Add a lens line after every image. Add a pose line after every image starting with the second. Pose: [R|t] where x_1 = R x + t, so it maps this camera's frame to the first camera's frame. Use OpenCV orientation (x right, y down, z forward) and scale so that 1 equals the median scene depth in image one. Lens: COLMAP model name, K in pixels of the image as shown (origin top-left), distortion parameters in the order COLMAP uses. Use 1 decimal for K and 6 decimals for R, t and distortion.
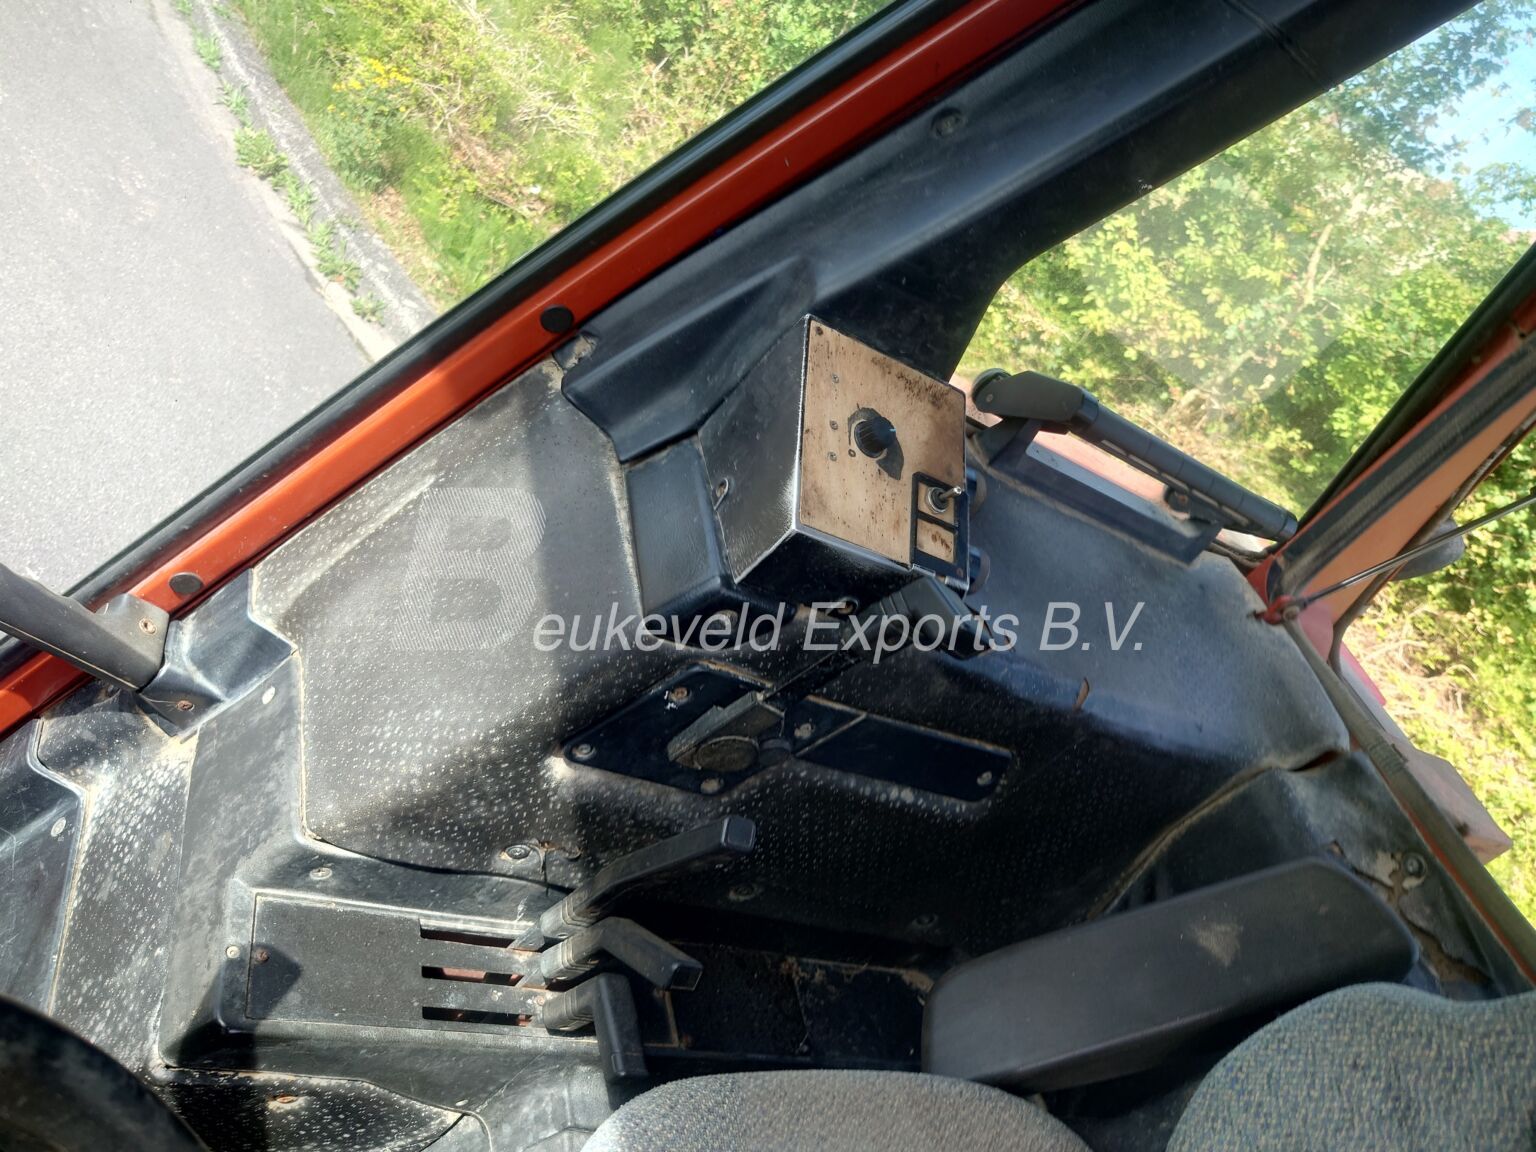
lens RADIAL K [[1120.2, 0, 776.6], [0, 1120.2, 593.2], [0, 0, 1]] dist [0.006725, 0.000962]
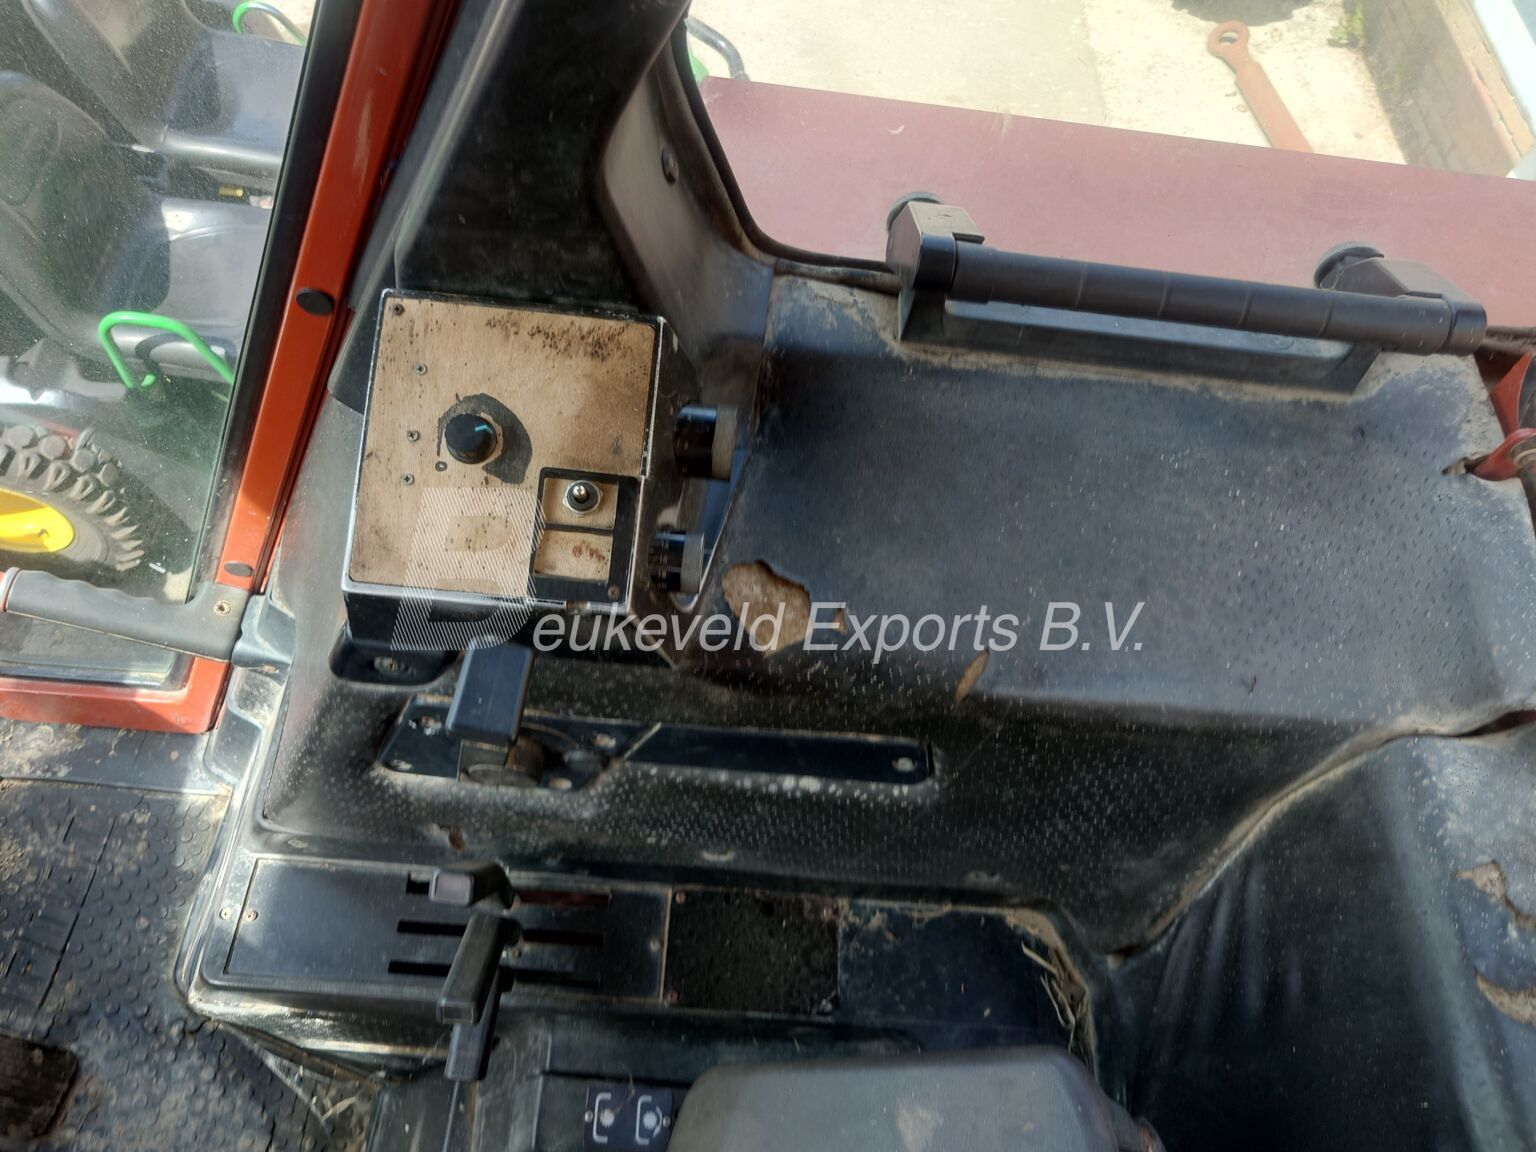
lens RADIAL K [[1098.2, 0, 768.0], [0, 1098.2, 576.0], [0, 0, 1]] dist [-0.004912, 0.008097]
pose [[0.845949, -0.041388, -0.531655, 0.520686], [0.164648, 0.968544, 0.186582, -0.121228], [0.507209, -0.245375, 0.826154, 0.353243]]
